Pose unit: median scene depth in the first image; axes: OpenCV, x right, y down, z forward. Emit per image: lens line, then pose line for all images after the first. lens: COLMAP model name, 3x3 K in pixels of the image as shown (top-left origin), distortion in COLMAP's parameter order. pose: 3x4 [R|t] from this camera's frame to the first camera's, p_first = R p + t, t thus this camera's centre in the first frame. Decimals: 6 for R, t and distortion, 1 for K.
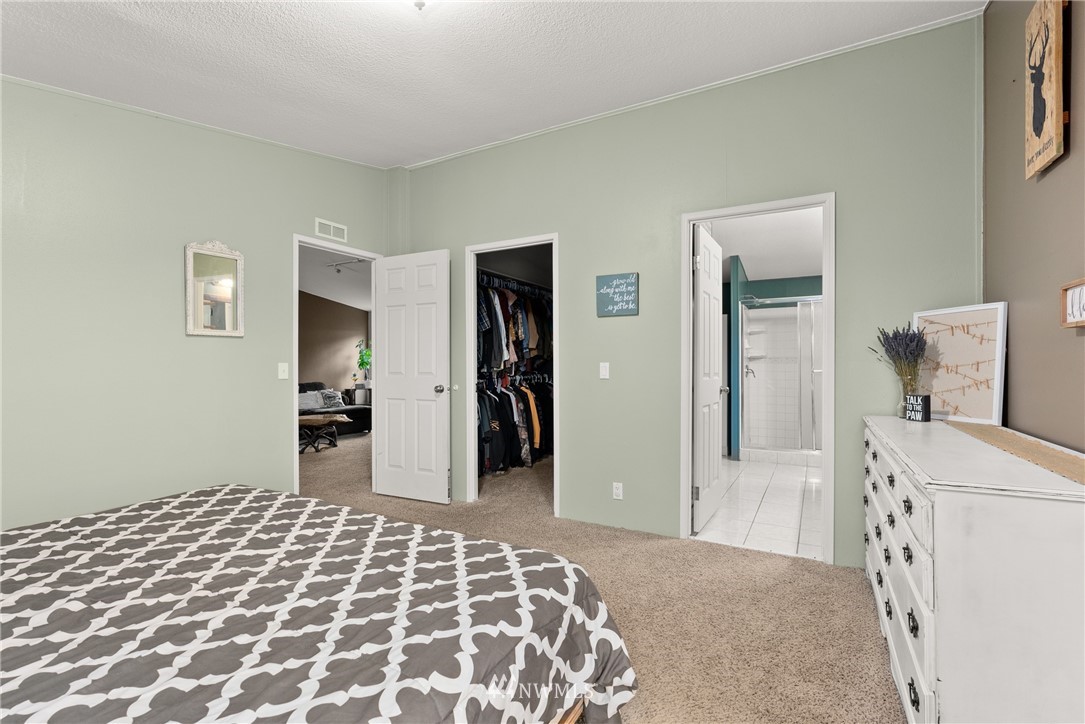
lens RADIAL K [[496.1, 0, 542.5], [0, 496.1, 362.0], [0, 0, 1]] dist [0.000775, 0.000066]
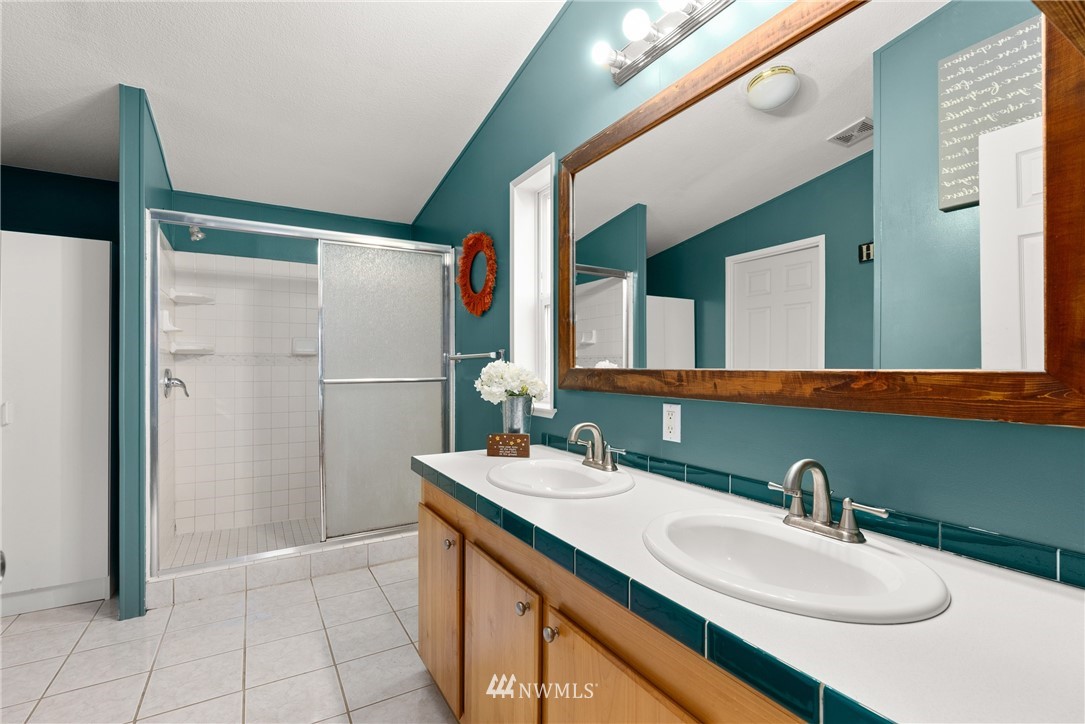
lens RADIAL K [[496.1, 0, 542.5], [0, 496.1, 362.0], [0, 0, 1]] dist [0.000775, 0.000066]
pose [[0.506046, 0.002384, 0.862503, 0.202455], [-0.003642, 0.999993, -0.000627, -0.001436], [-0.862499, -0.002824, 0.506051, 0.494977]]
